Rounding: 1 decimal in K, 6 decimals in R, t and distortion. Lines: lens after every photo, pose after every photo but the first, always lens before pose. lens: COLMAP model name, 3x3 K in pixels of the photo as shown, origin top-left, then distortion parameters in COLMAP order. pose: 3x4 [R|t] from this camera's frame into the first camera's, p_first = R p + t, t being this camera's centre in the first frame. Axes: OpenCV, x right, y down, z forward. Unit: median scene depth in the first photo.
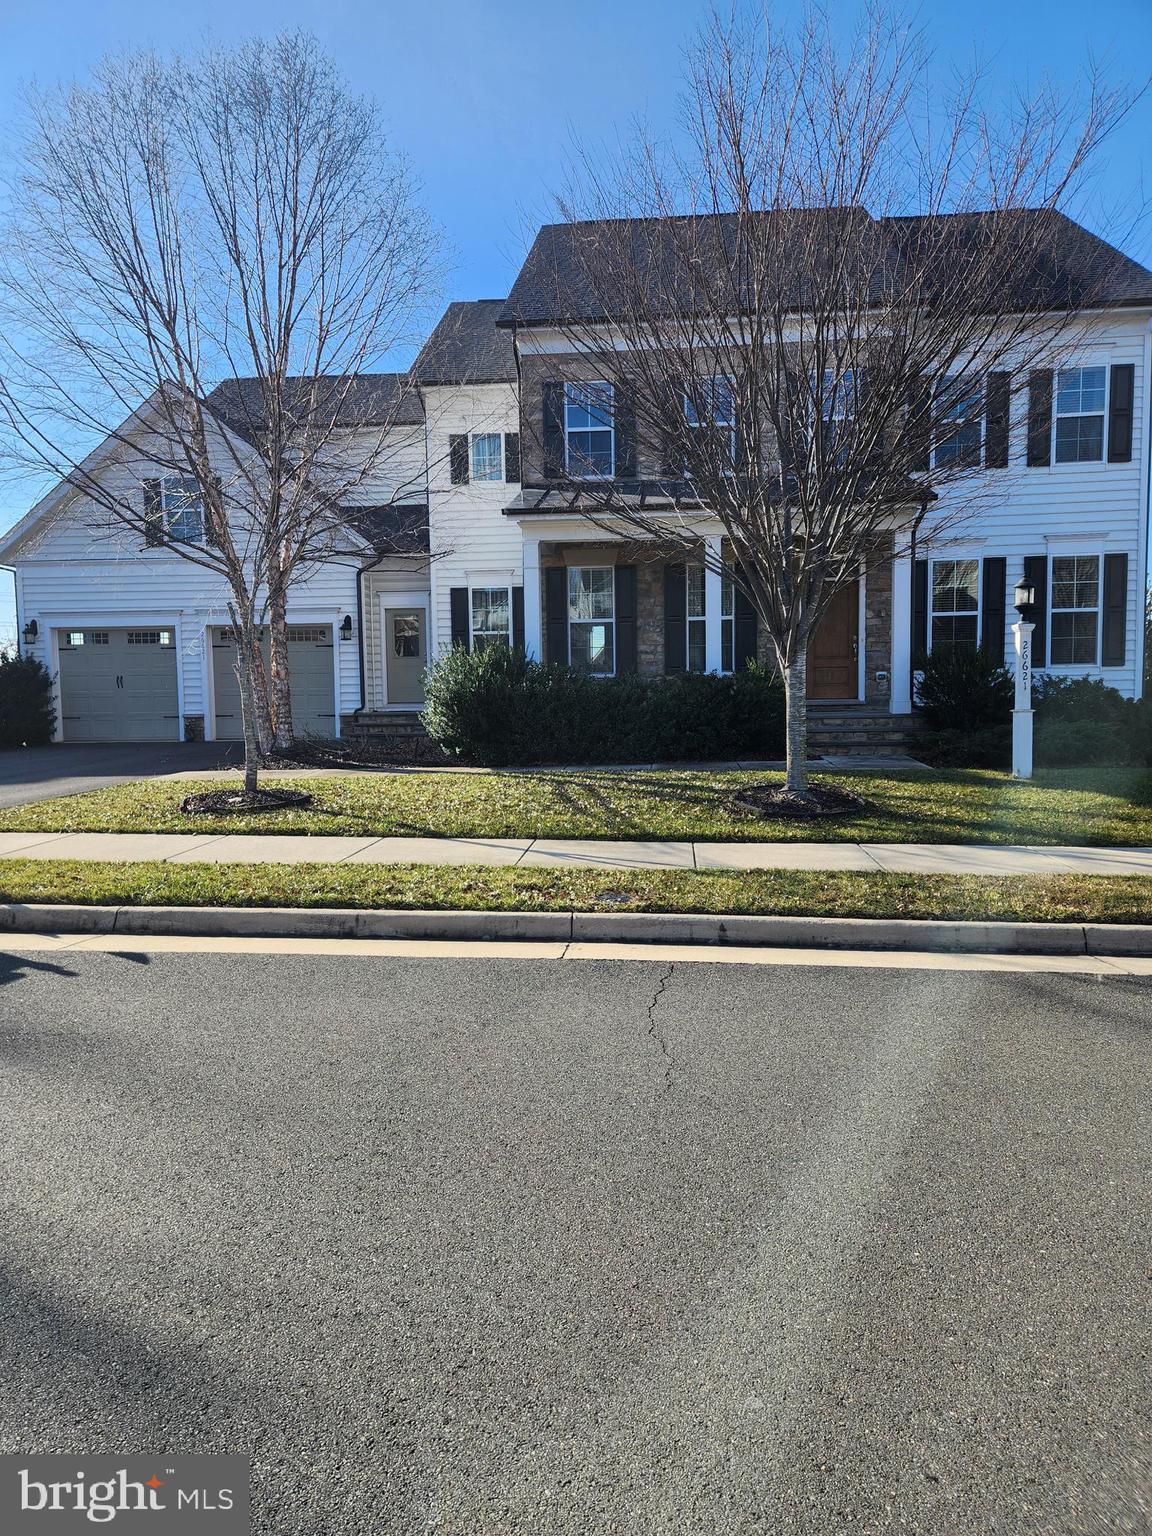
lens RADIAL K [[1025.8, 0, 580.4], [0, 1025.8, 776.1], [0, 0, 1]] dist [0.043790, 0.002759]
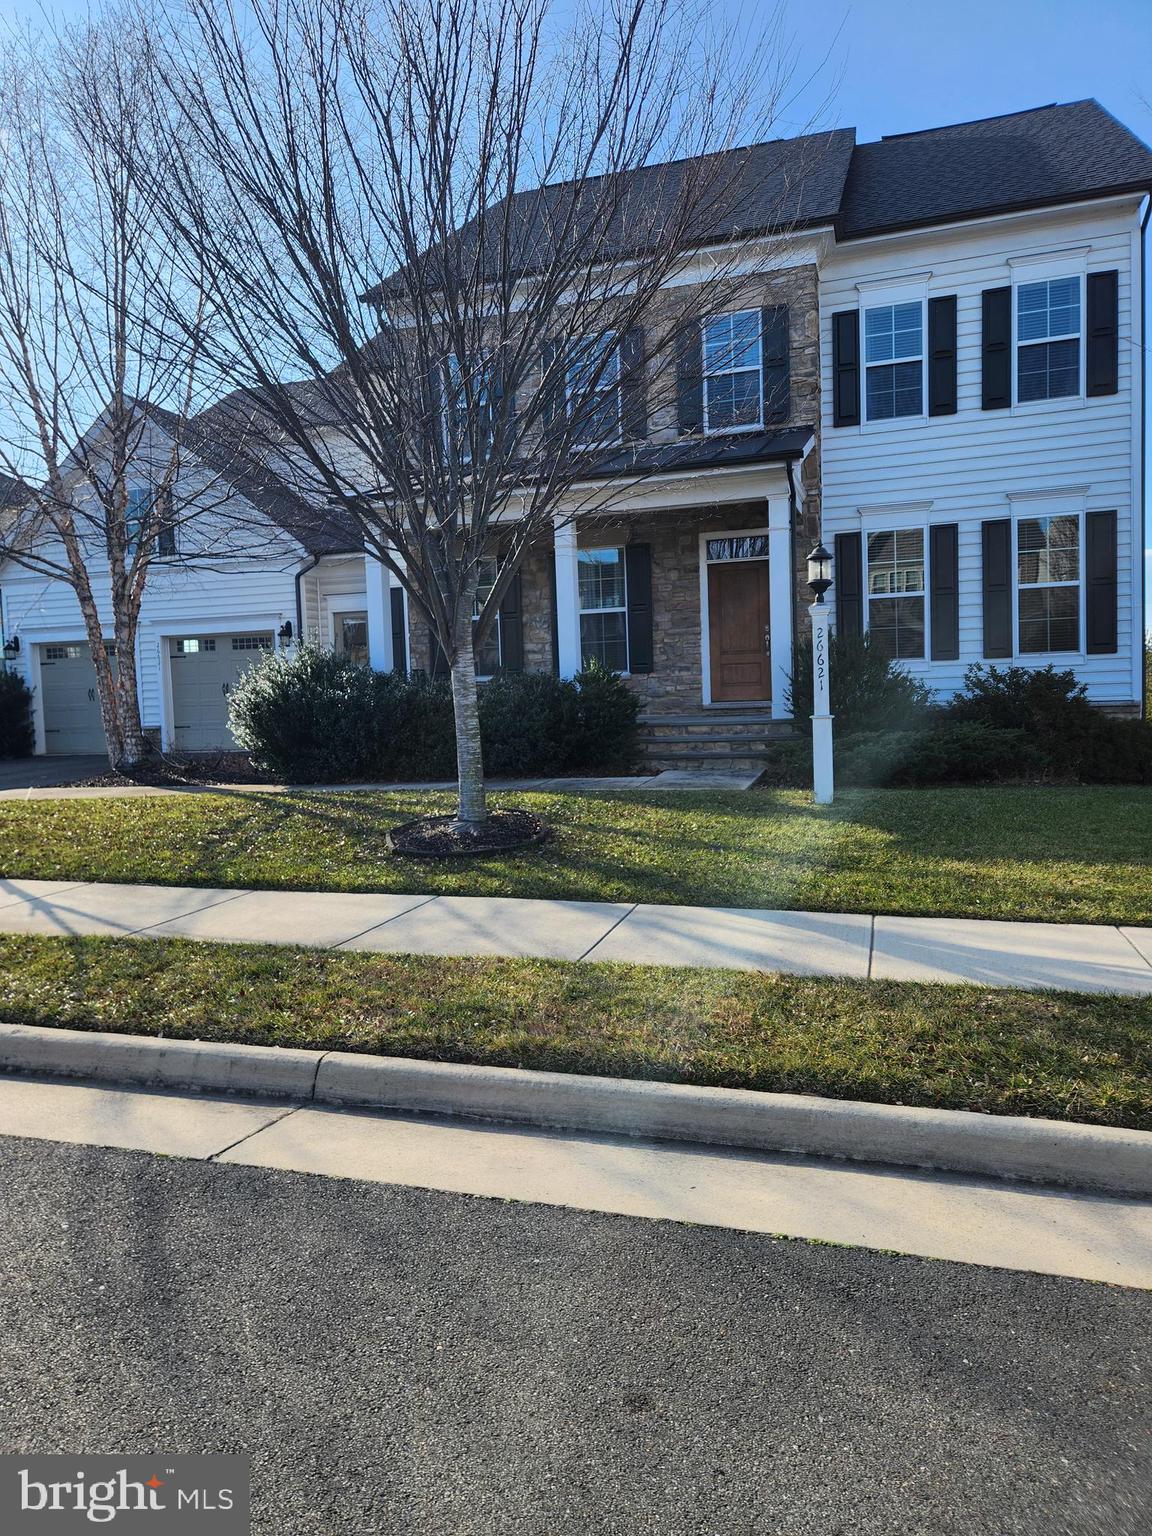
lens RADIAL K [[1025.8, 0, 576.1], [0, 1025.8, 764.6], [0, 0, 1]] dist [0.043790, 0.002759]
pose [[0.976869, -0.004485, -0.213792, 0.290827], [0.002239, 0.999940, -0.010746, -0.013343], [0.213827, 0.010019, 0.976820, 0.142280]]
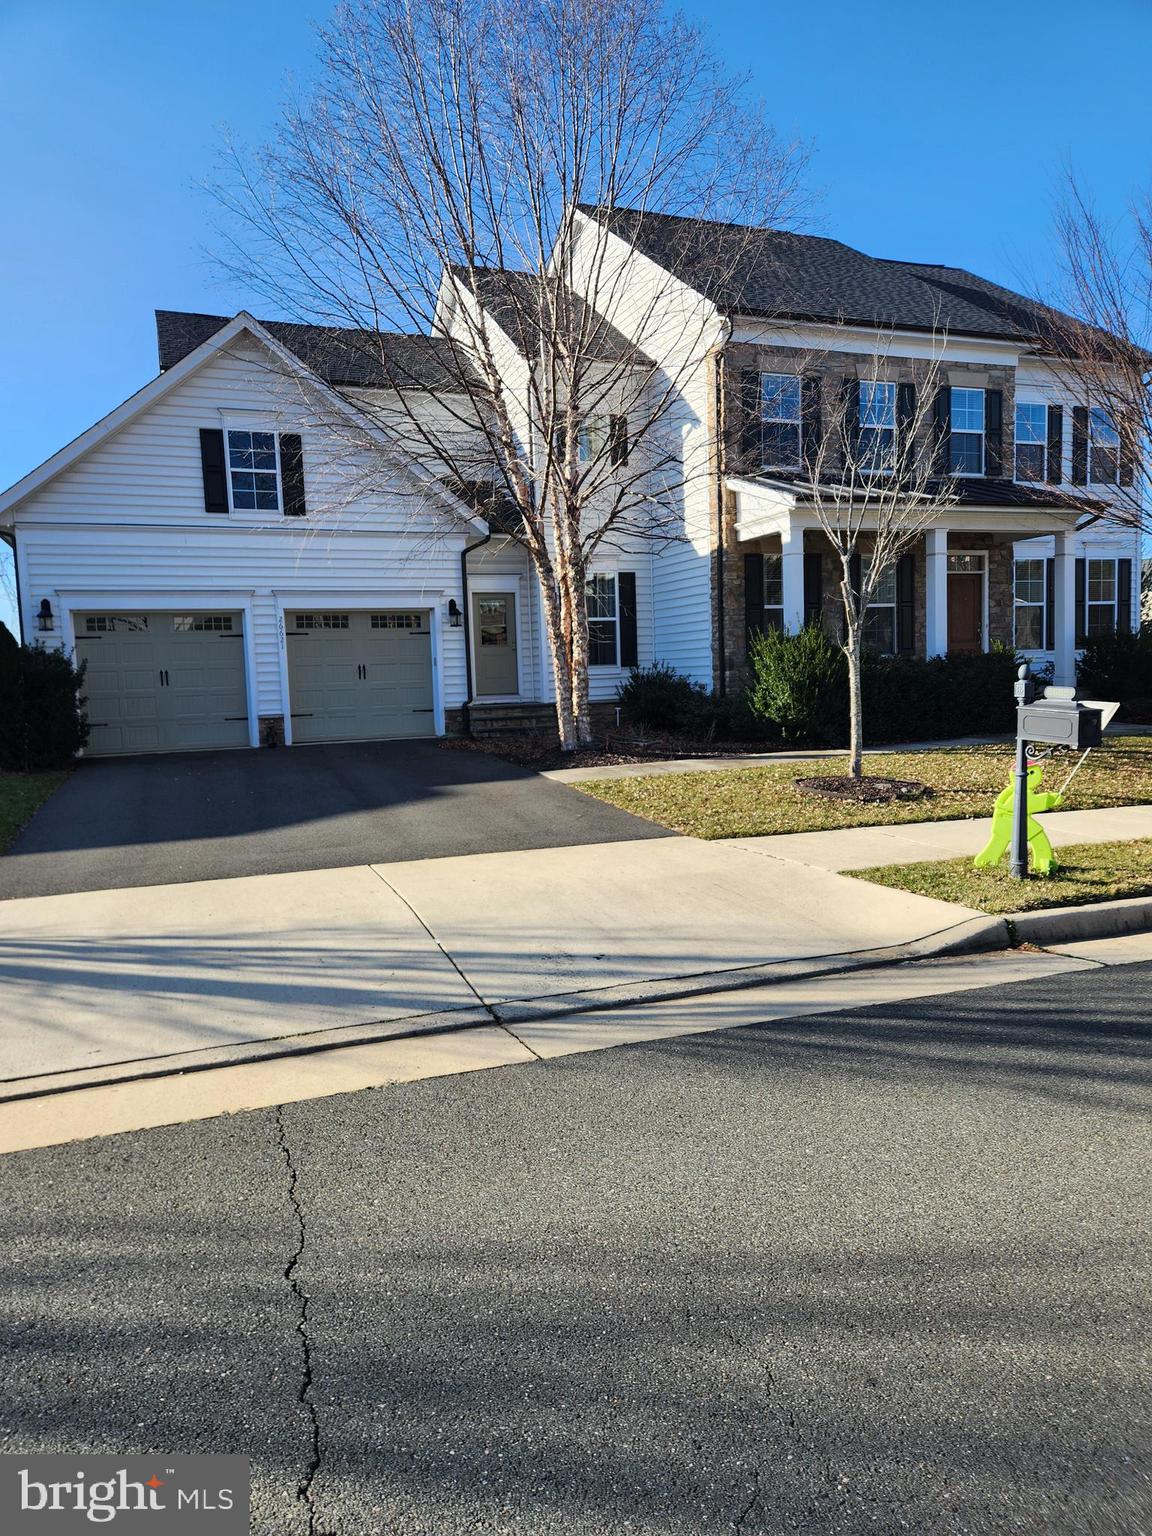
lens RADIAL K [[1025.8, 0, 572.2], [0, 1025.8, 764.1], [0, 0, 1]] dist [0.043790, 0.002759]
pose [[0.890835, -0.057070, 0.450729, -0.659163], [0.060343, 0.998152, 0.007118, -0.013579], [-0.450302, 0.020858, 0.892632, 0.176623]]
